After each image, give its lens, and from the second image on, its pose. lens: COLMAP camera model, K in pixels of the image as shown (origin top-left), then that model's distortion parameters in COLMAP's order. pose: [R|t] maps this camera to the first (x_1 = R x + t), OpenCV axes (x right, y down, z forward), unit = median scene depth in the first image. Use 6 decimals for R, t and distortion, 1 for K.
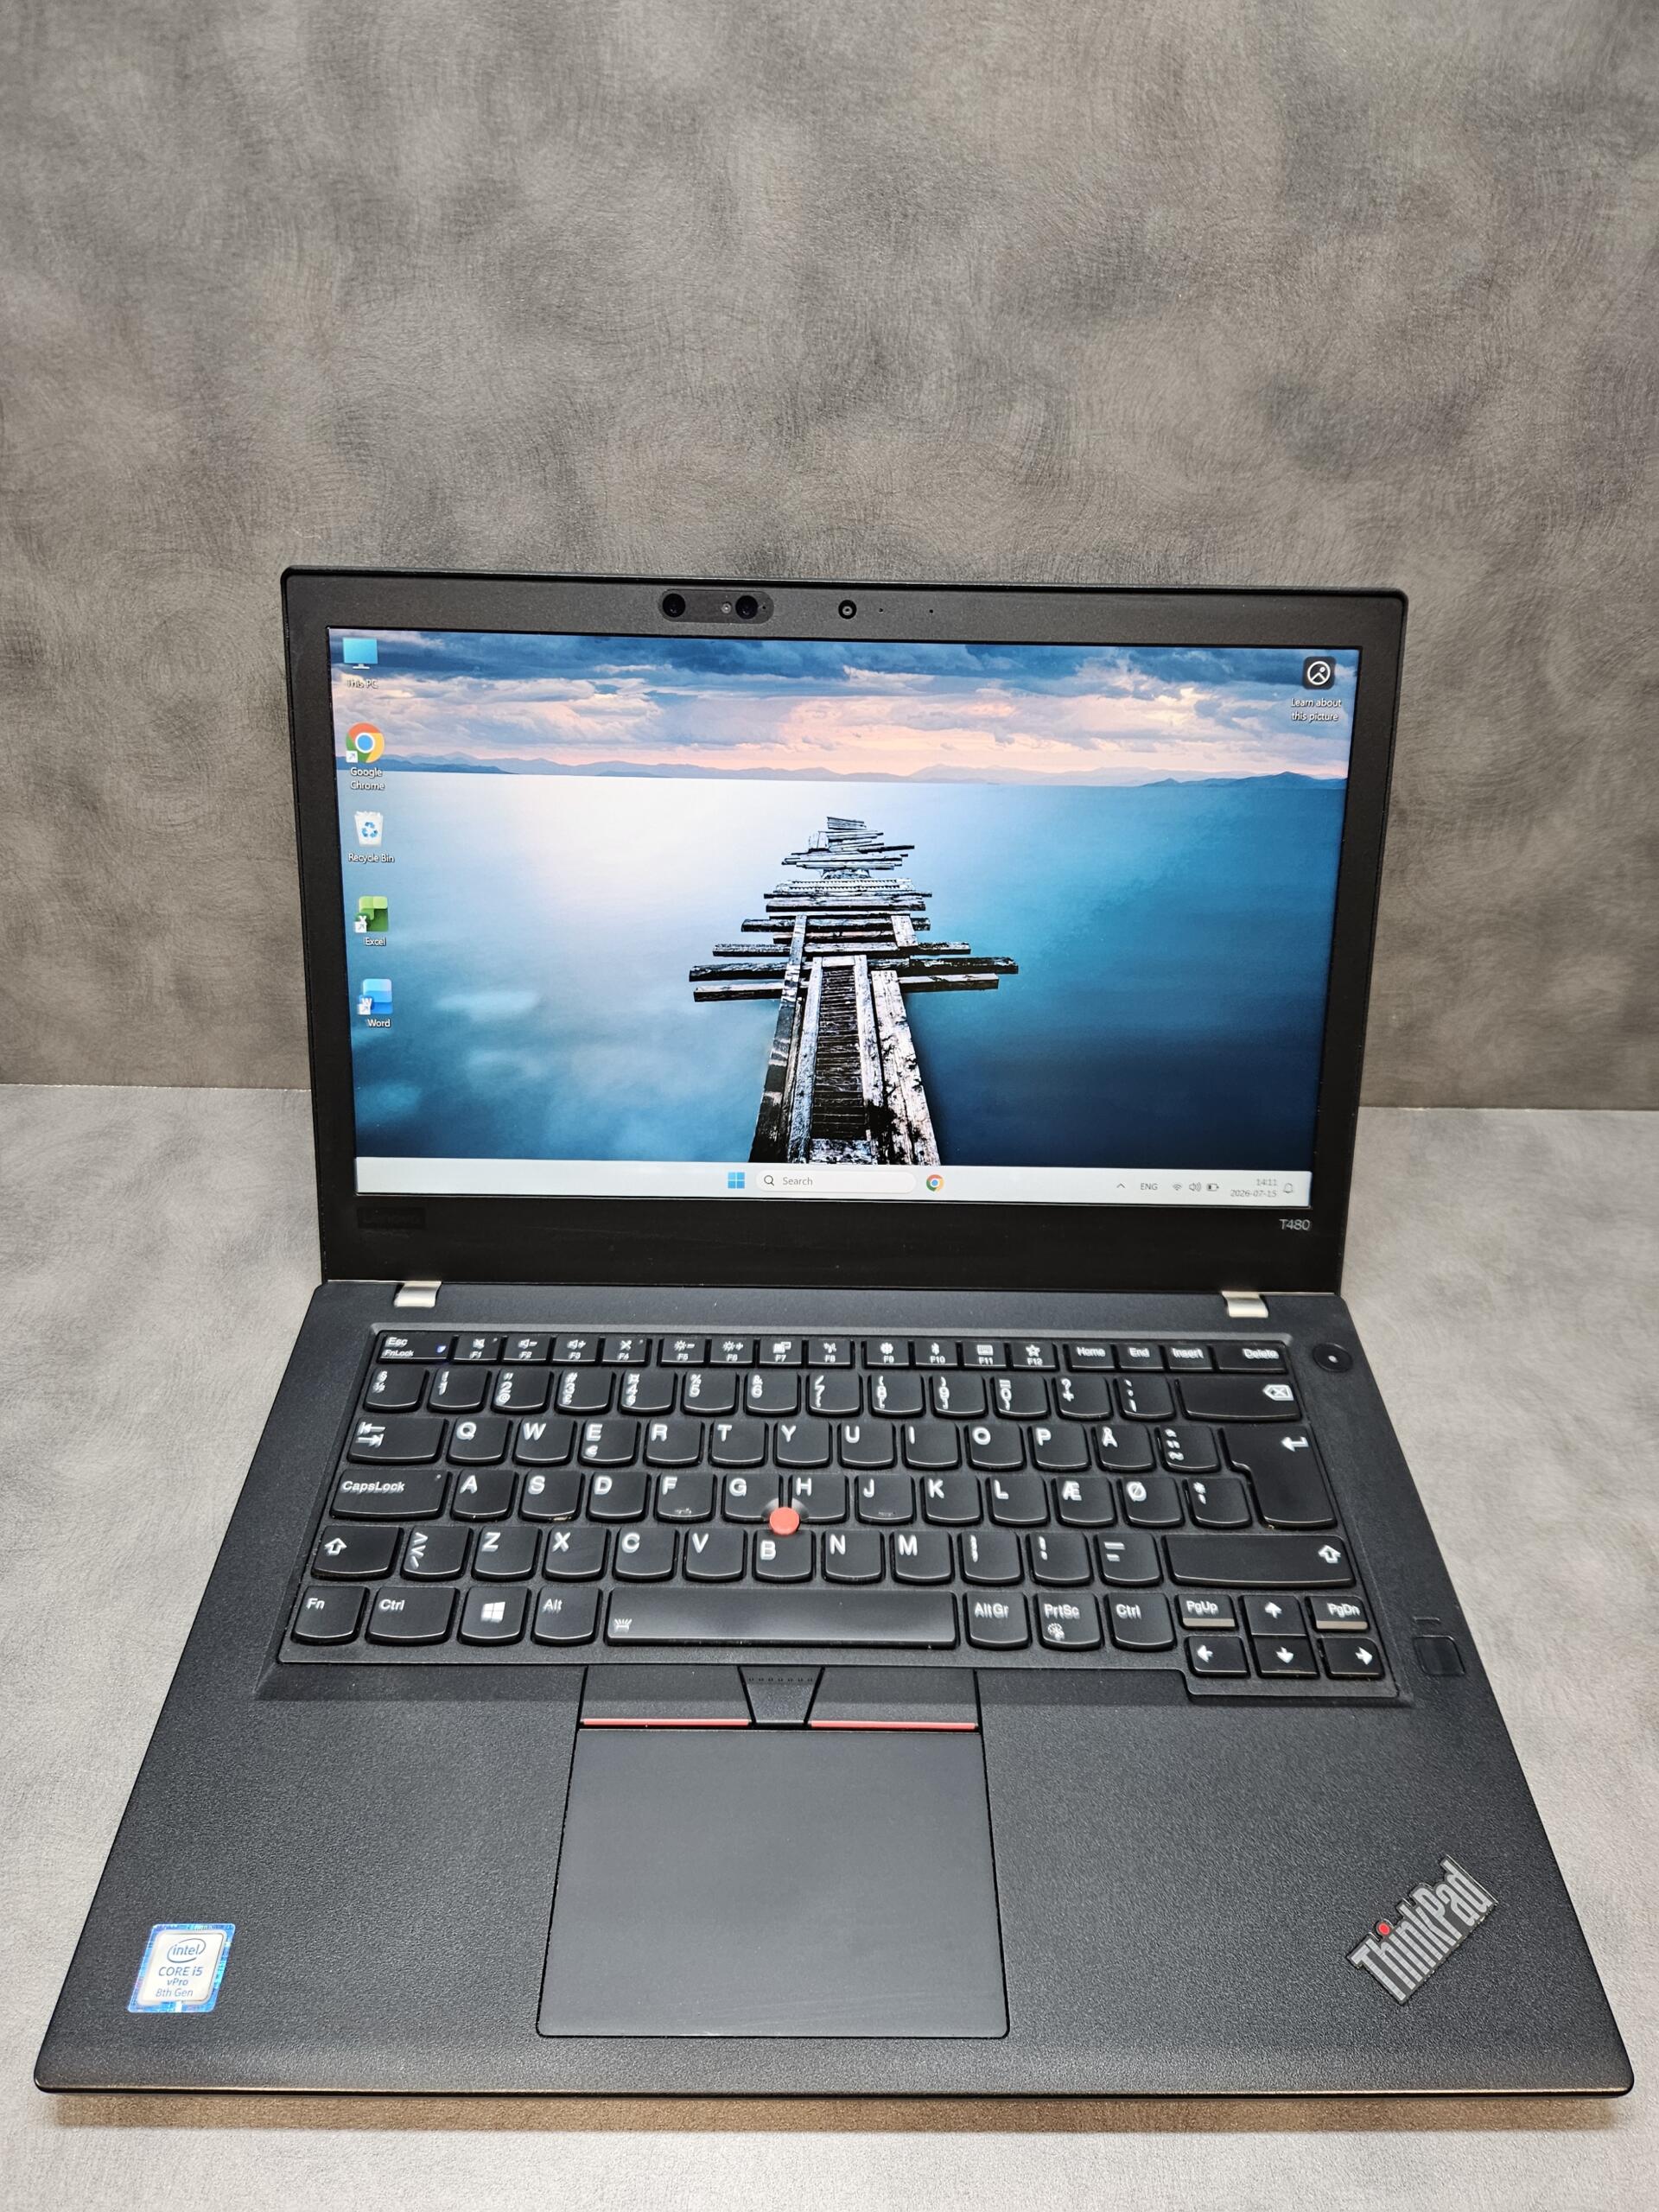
lens RADIAL K [[1501.2, 0, 829.5], [0, 1501.2, 1106.0], [0, 0, 1]] dist [0.029711, -0.041546]
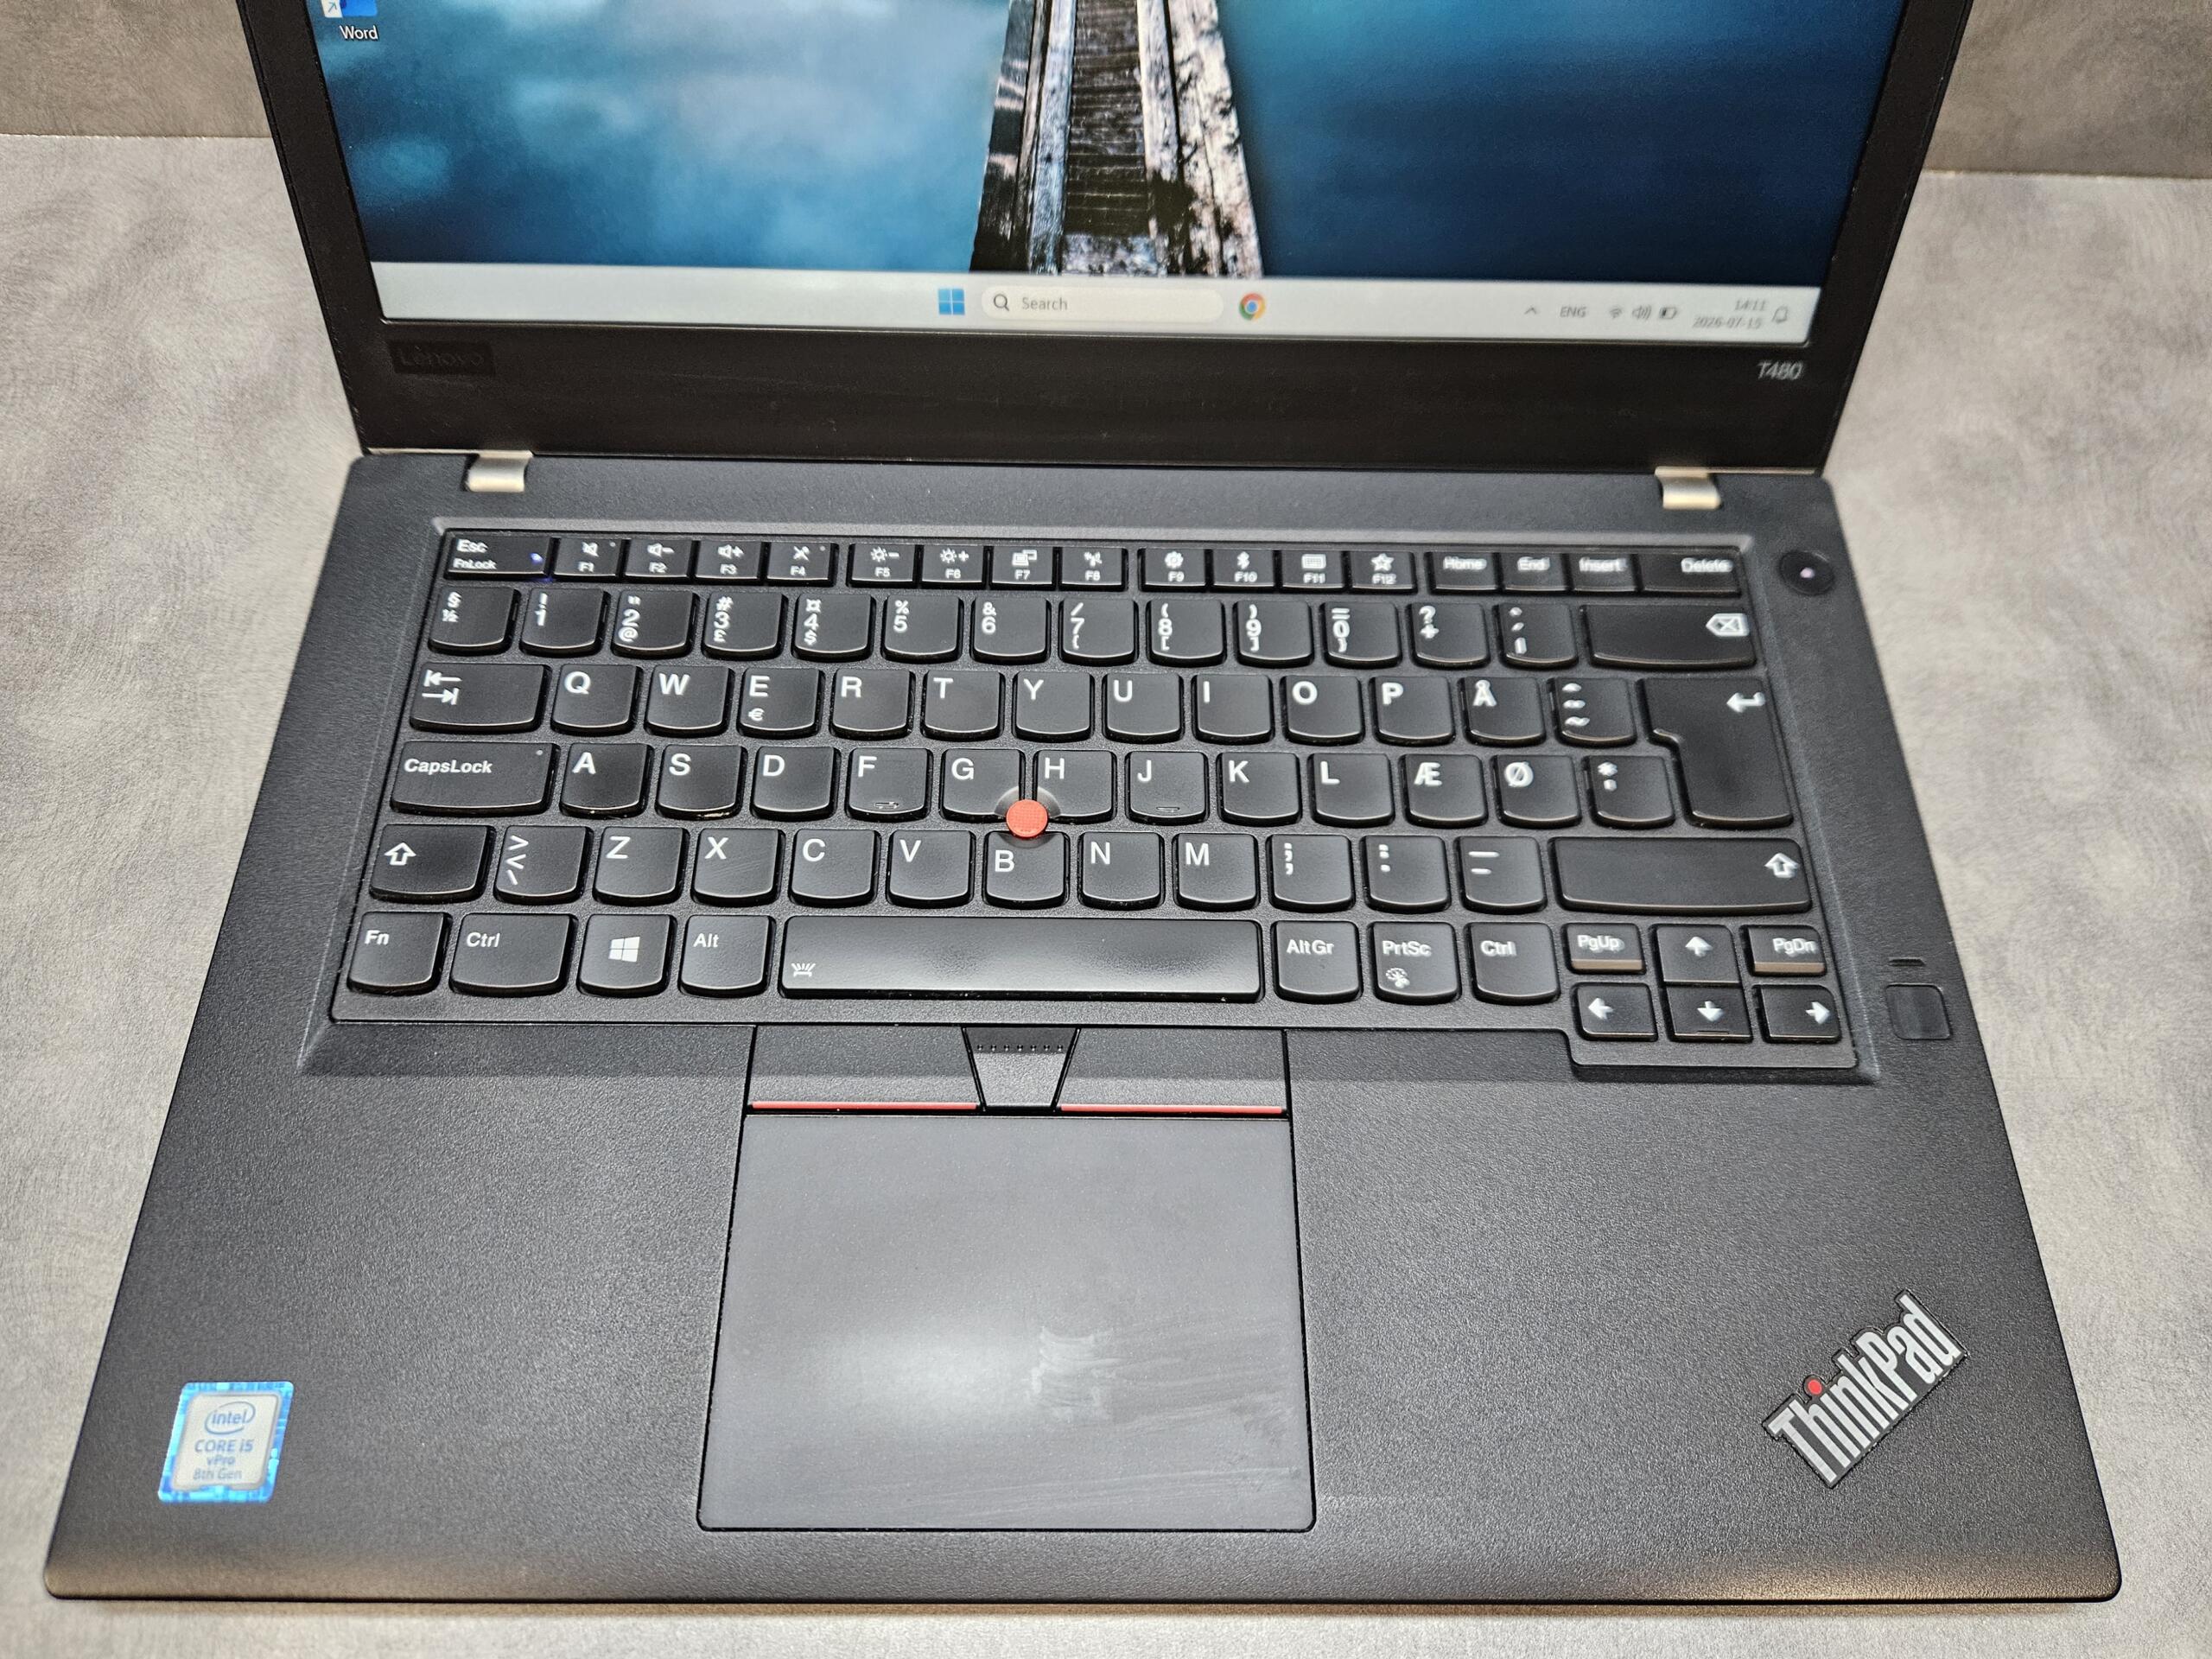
lens RADIAL K [[1501.2, 0, 1106.0], [0, 1501.2, 829.5], [0, 0, 1]] dist [0.029711, -0.041546]
pose [[0.999982, 0.004883, -0.003586, 0.009374], [-0.002932, 0.908079, 0.418789, -0.017615], [0.005301, -0.418771, 0.908077, 0.304850]]
